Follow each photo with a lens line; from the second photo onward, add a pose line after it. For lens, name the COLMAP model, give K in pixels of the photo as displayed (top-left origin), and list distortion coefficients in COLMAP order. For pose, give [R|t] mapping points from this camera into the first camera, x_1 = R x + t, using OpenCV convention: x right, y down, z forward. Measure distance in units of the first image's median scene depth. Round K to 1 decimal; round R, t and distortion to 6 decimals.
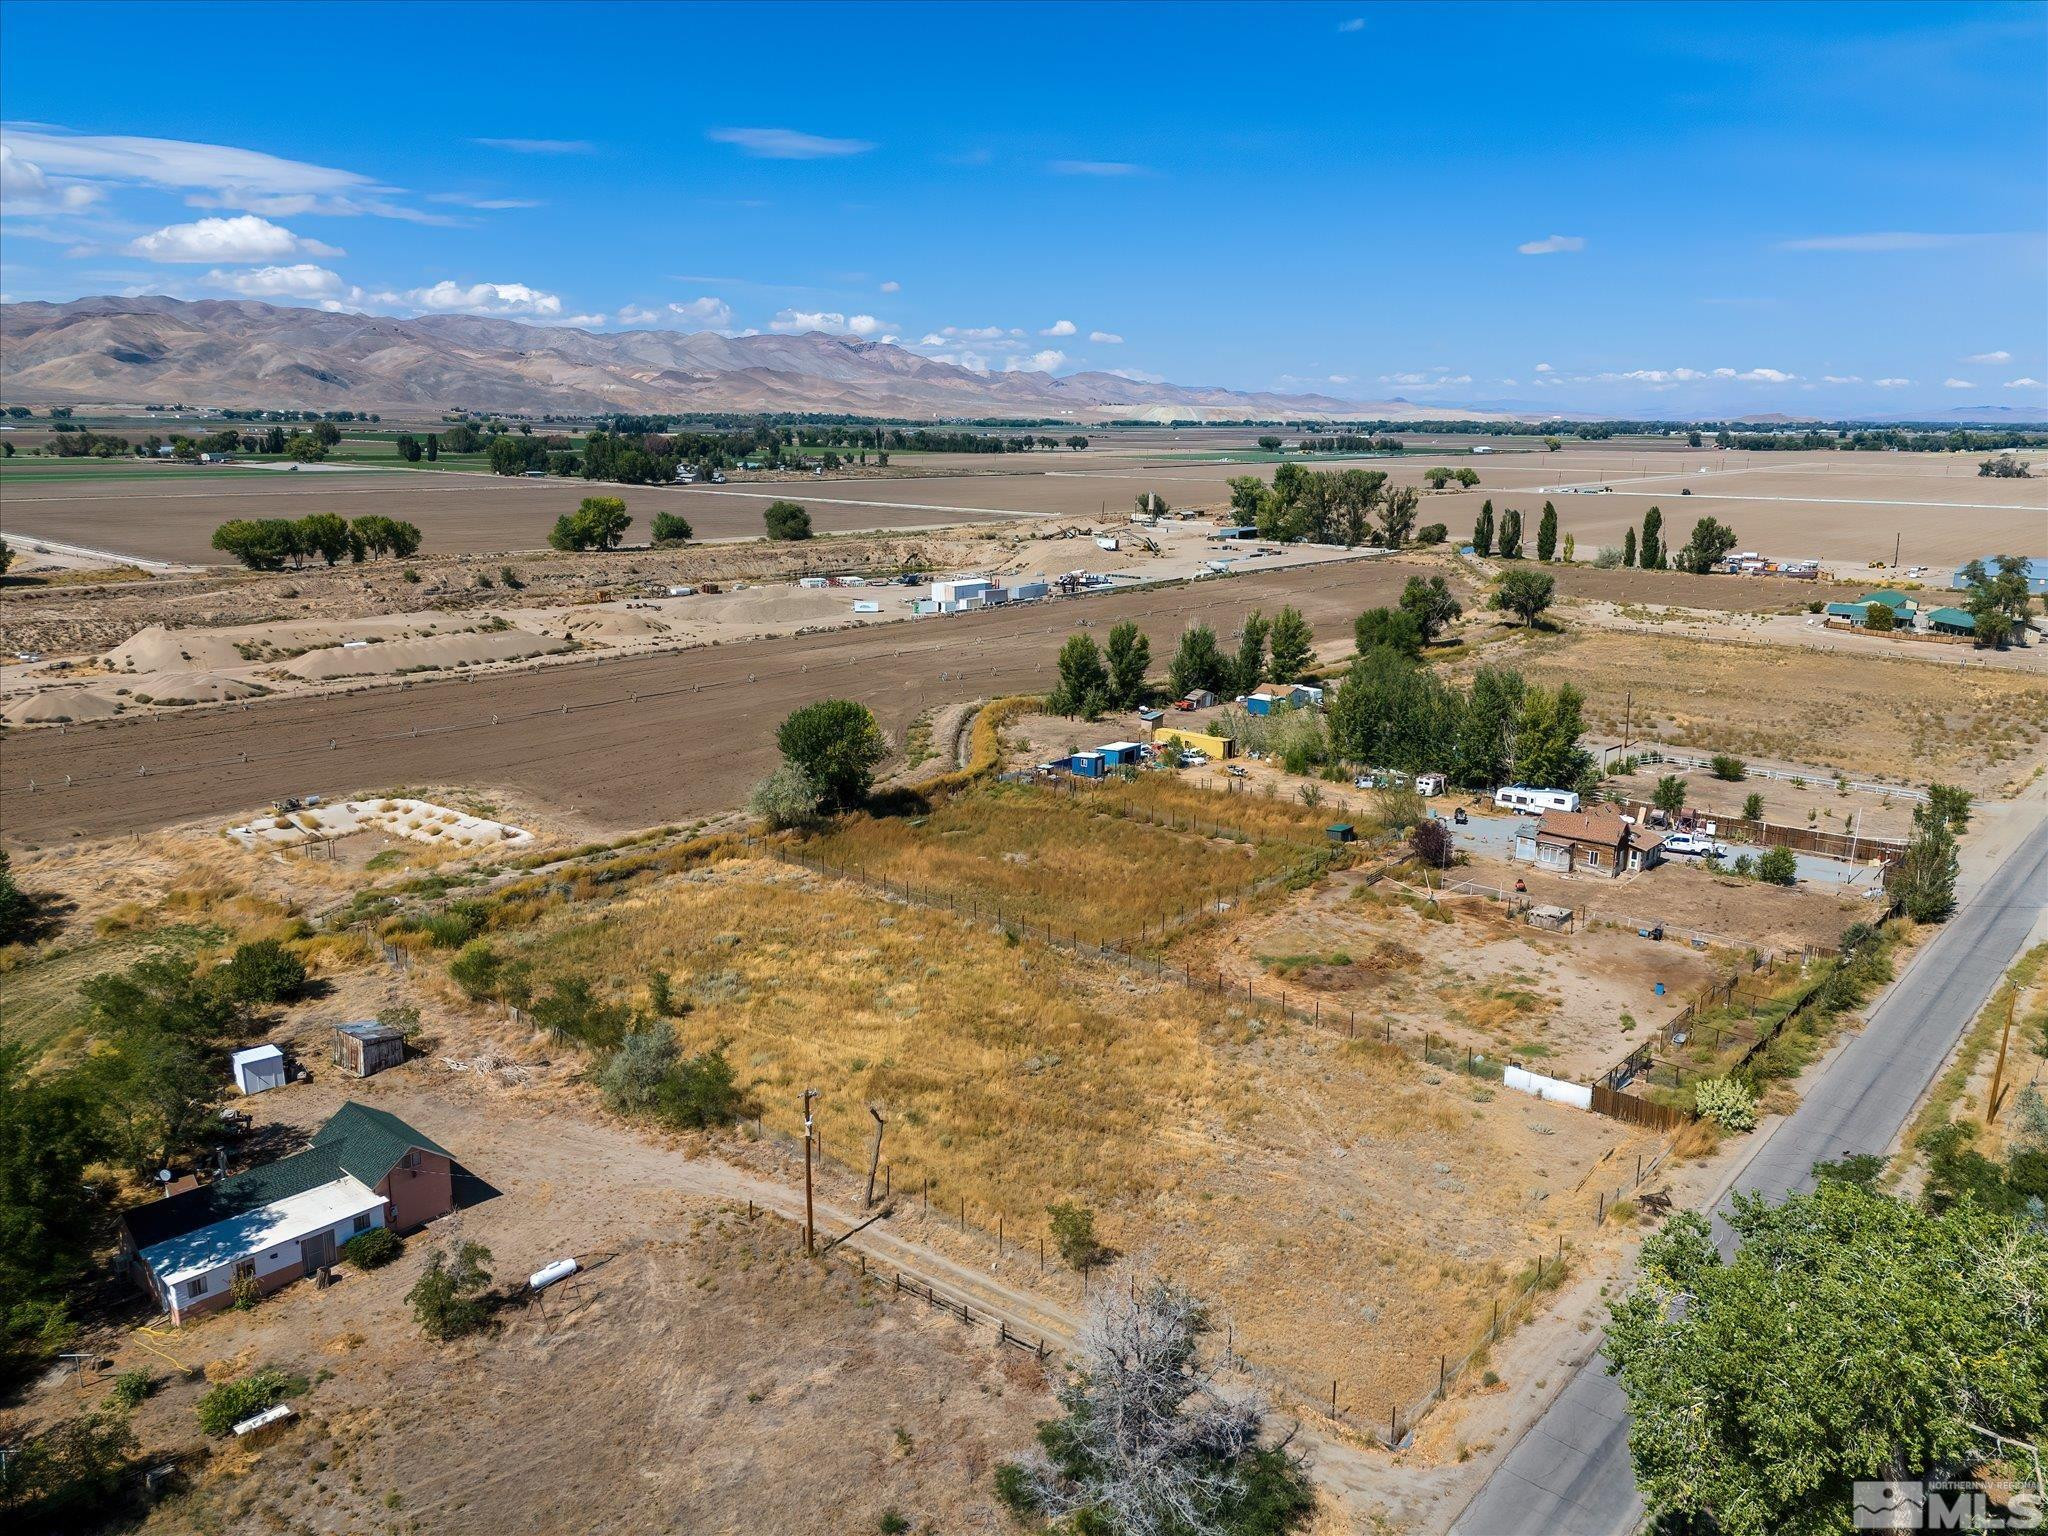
lens RADIAL K [[1505.3, 0, 1032.5], [0, 1505.3, 778.7], [0, 0, 1]] dist [0.079237, -0.074791]
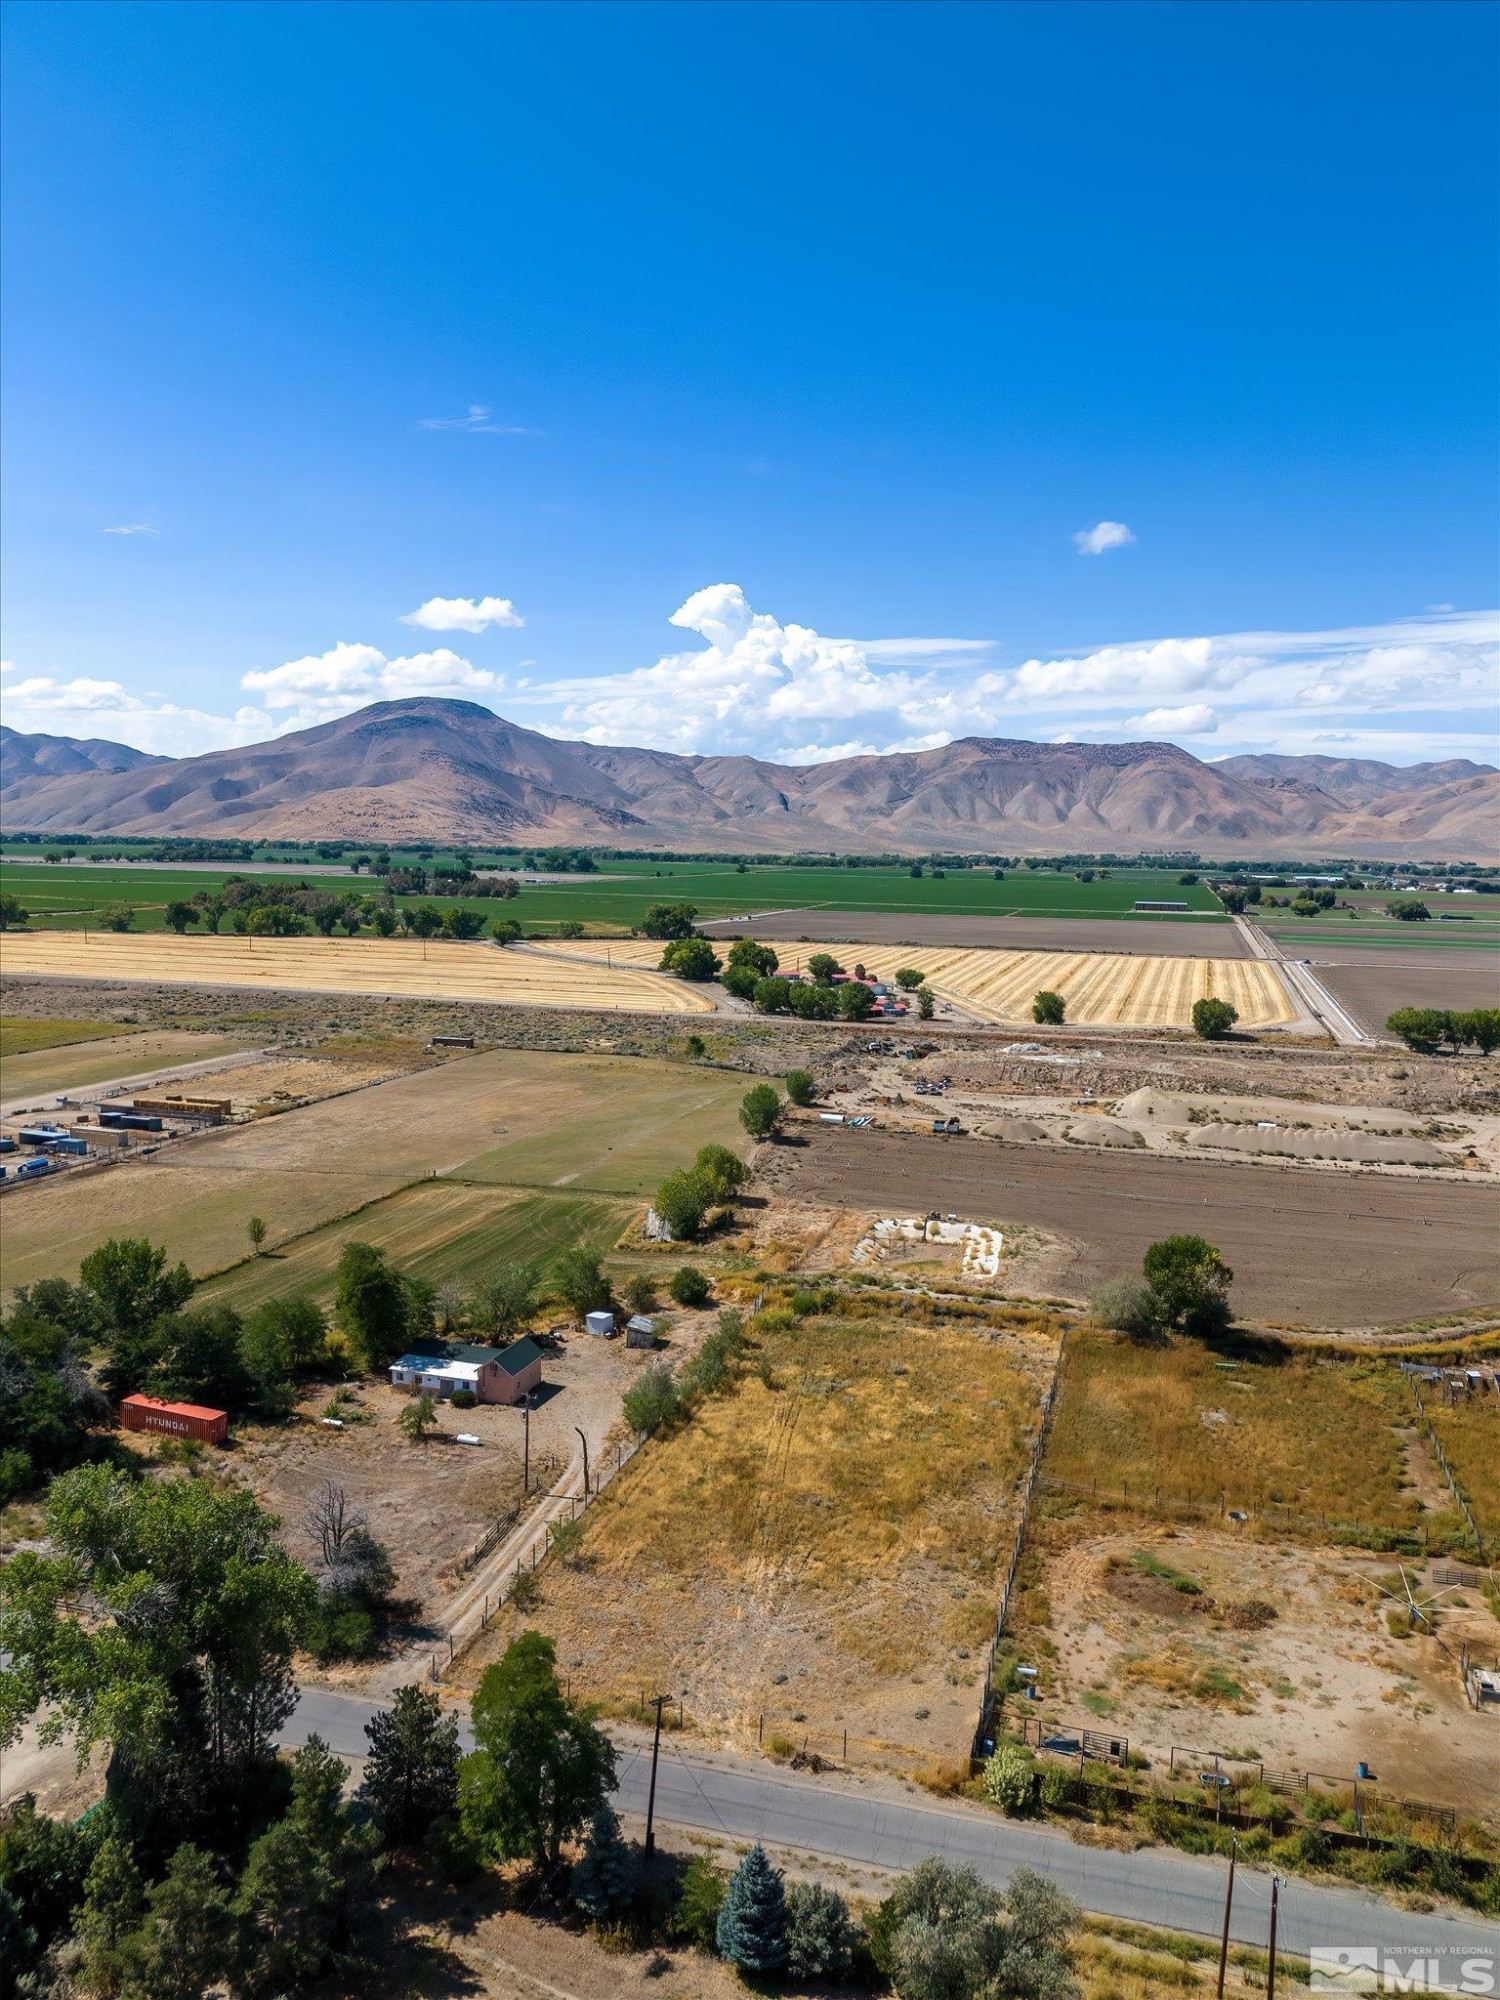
lens RADIAL K [[1470.0, 0, 760.2], [0, 1470.0, 999.5], [0, 0, 1]] dist [0.079237, -0.074791]
pose [[0.422325, 0.100348, -0.900873, 0.510587], [-0.231530, 0.972828, -0.000177, -0.105832], [0.876376, 0.208654, 0.434083, 0.129678]]
